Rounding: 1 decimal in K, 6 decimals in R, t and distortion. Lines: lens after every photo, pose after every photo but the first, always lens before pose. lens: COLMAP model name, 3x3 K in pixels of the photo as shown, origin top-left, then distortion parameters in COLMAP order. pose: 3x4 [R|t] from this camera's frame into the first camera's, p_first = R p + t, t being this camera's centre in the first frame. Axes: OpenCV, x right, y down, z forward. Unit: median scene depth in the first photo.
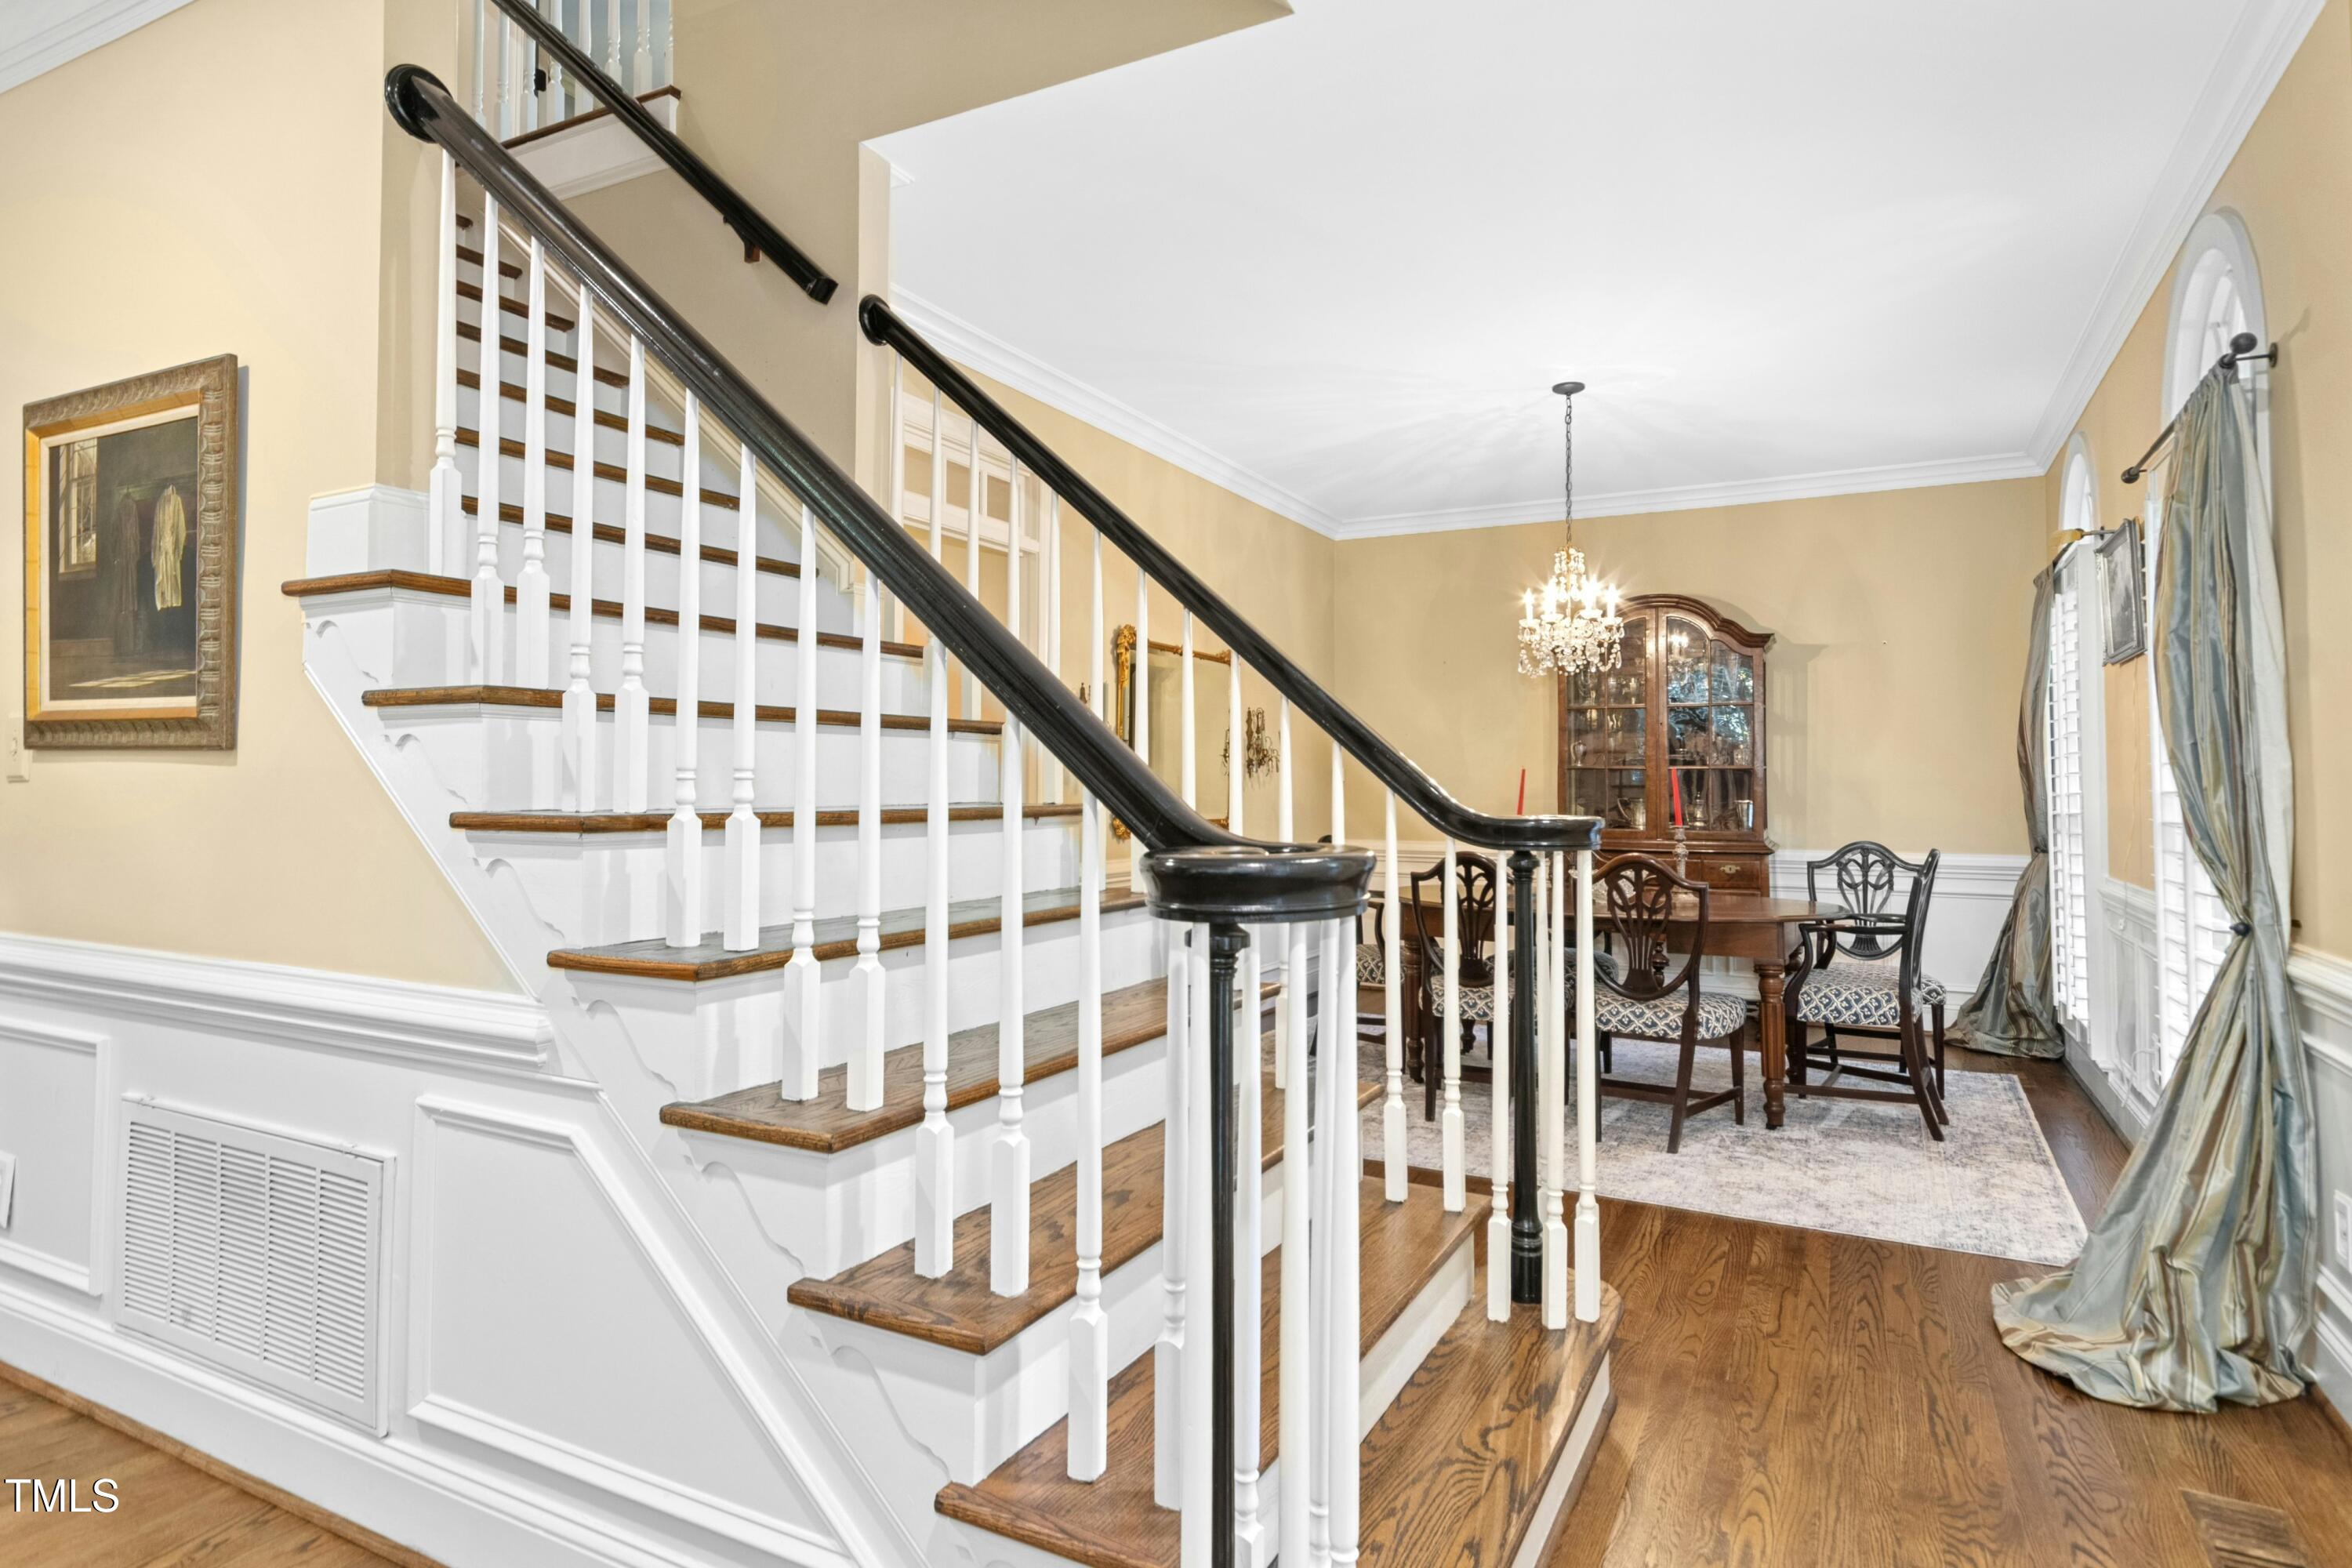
lens RADIAL K [[1295.2, 0, 1177.1], [0, 1295.2, 769.8], [0, 0, 1]] dist [-0.000663, 0.001411]
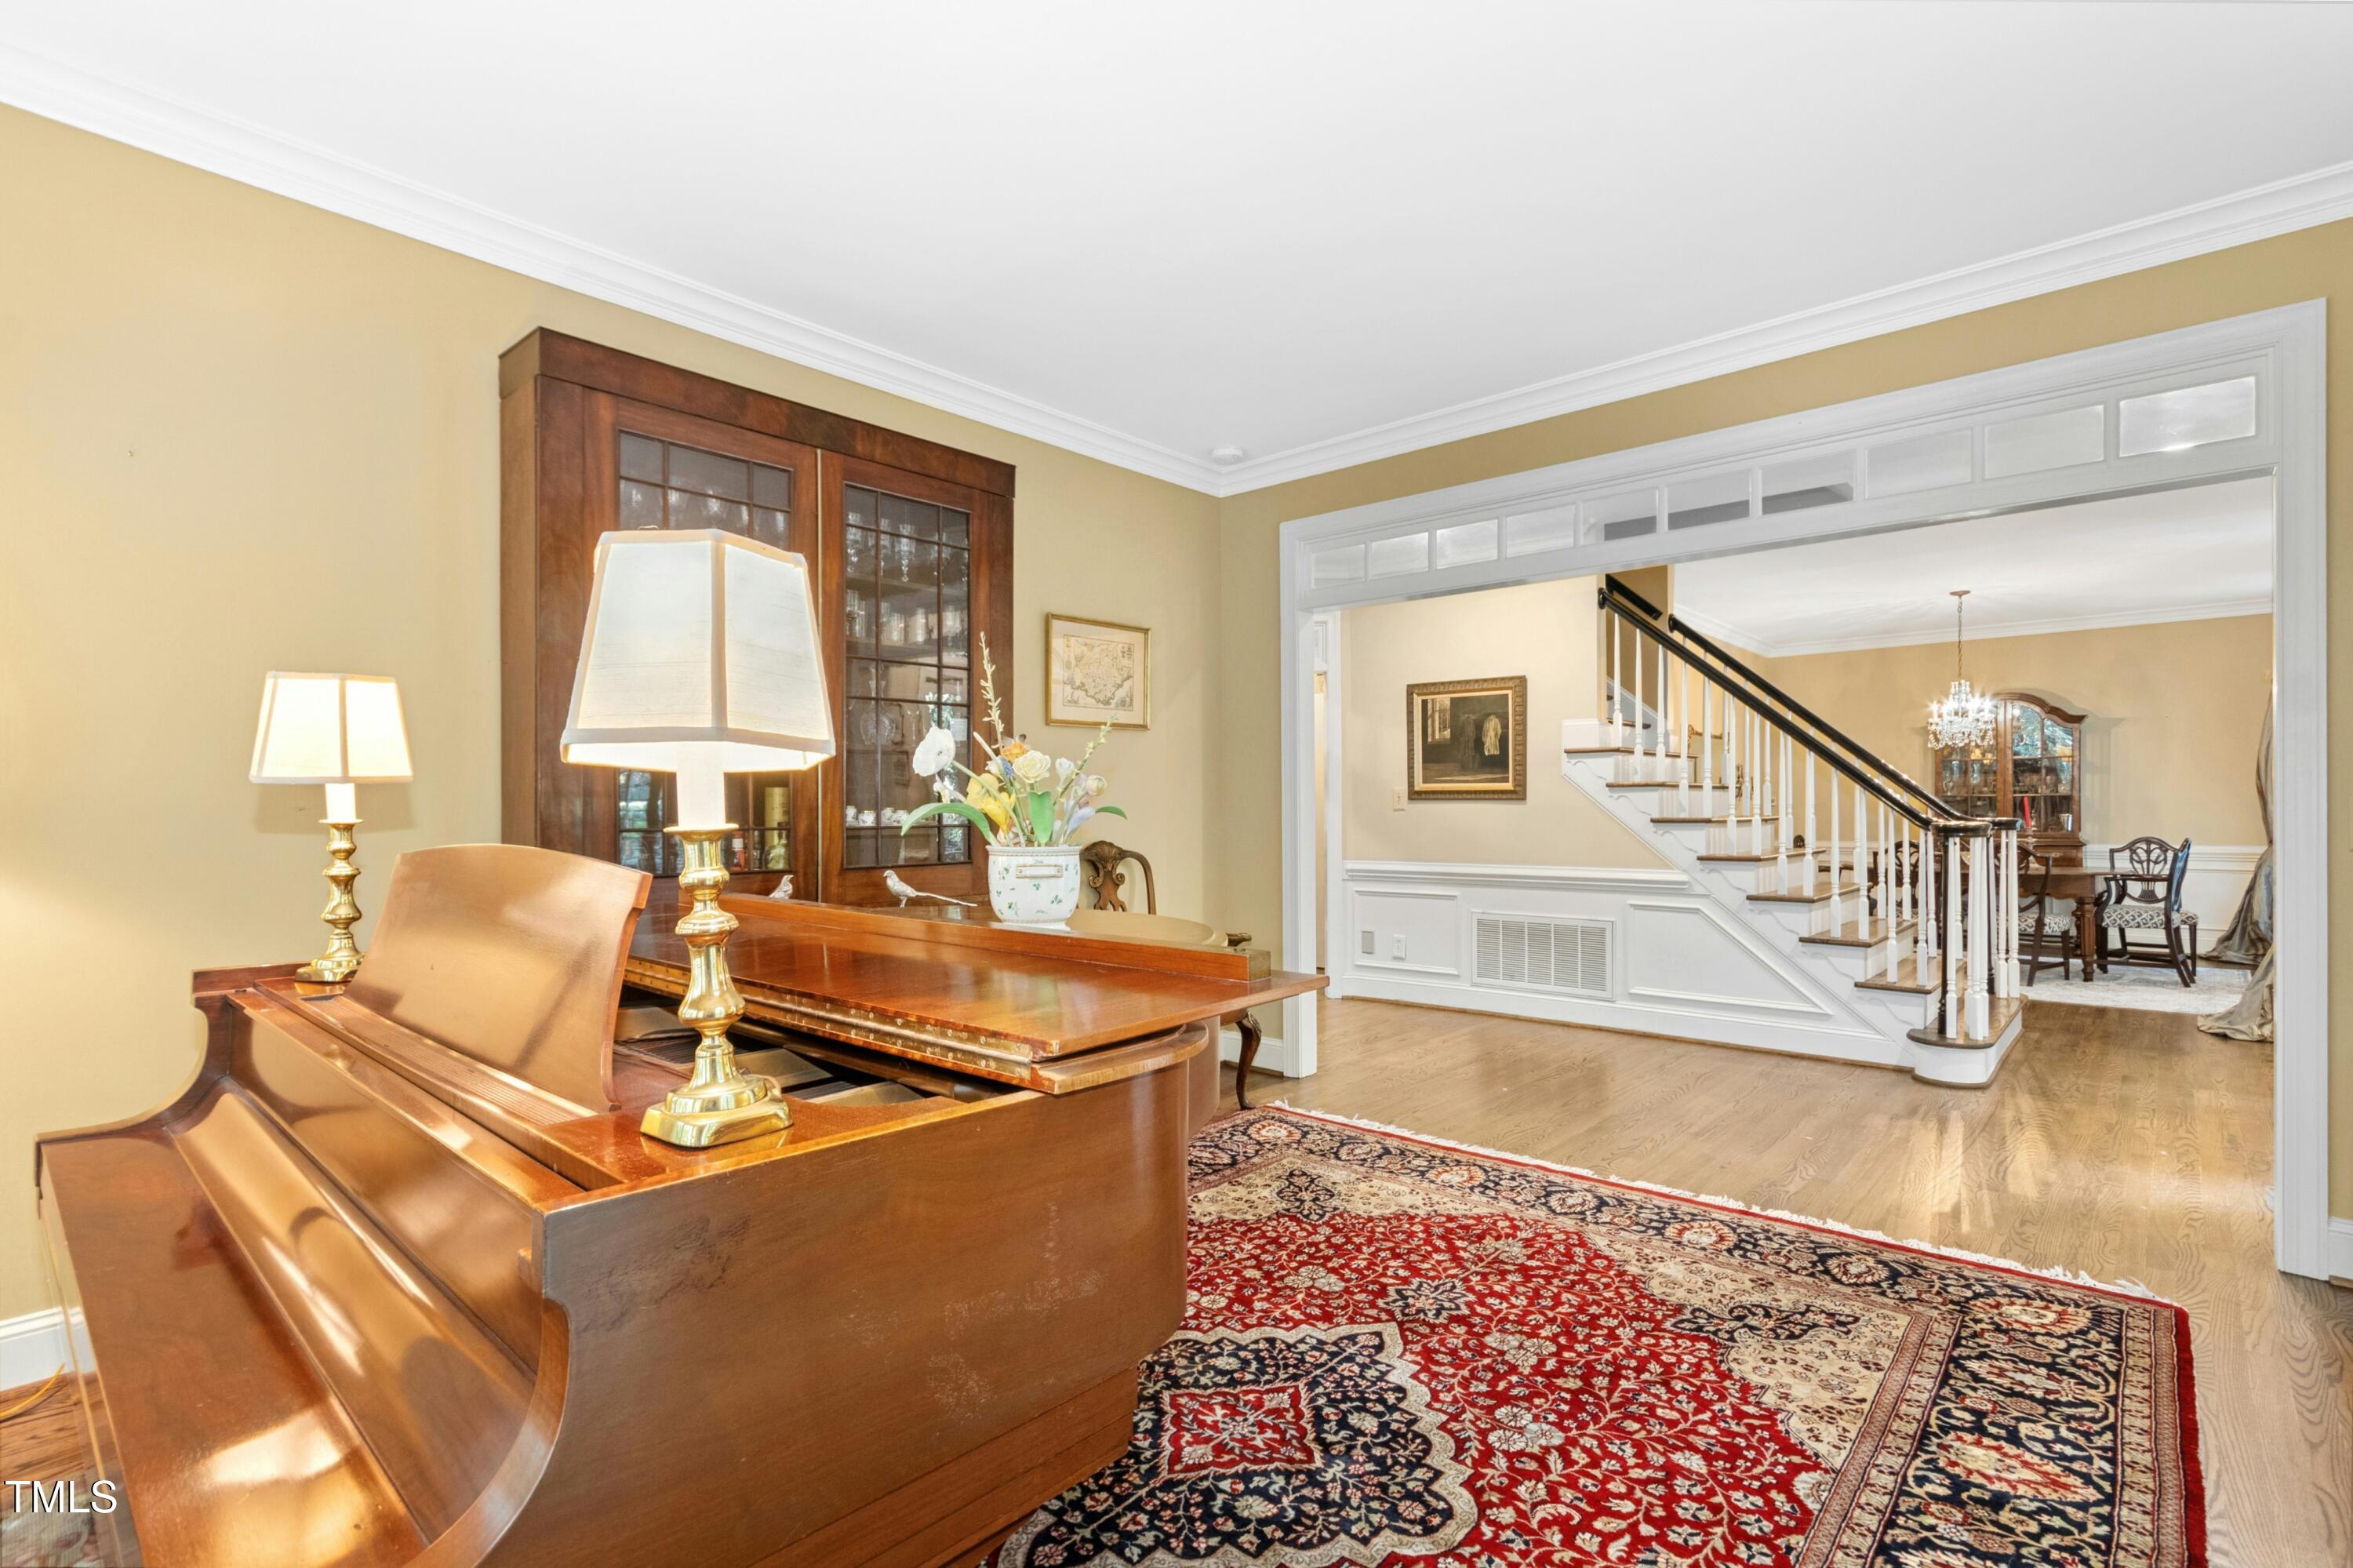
lens RADIAL K [[1093.2, 0, 1182.7], [0, 1093.2, 827.1], [0, 0, 1]] dist [0.005323, 0.000332]
pose [[0.969223, -0.003527, -0.246158, -0.404967], [0.010597, 0.999568, 0.027404, -0.014230], [0.245955, -0.029169, 0.968842, -0.832561]]
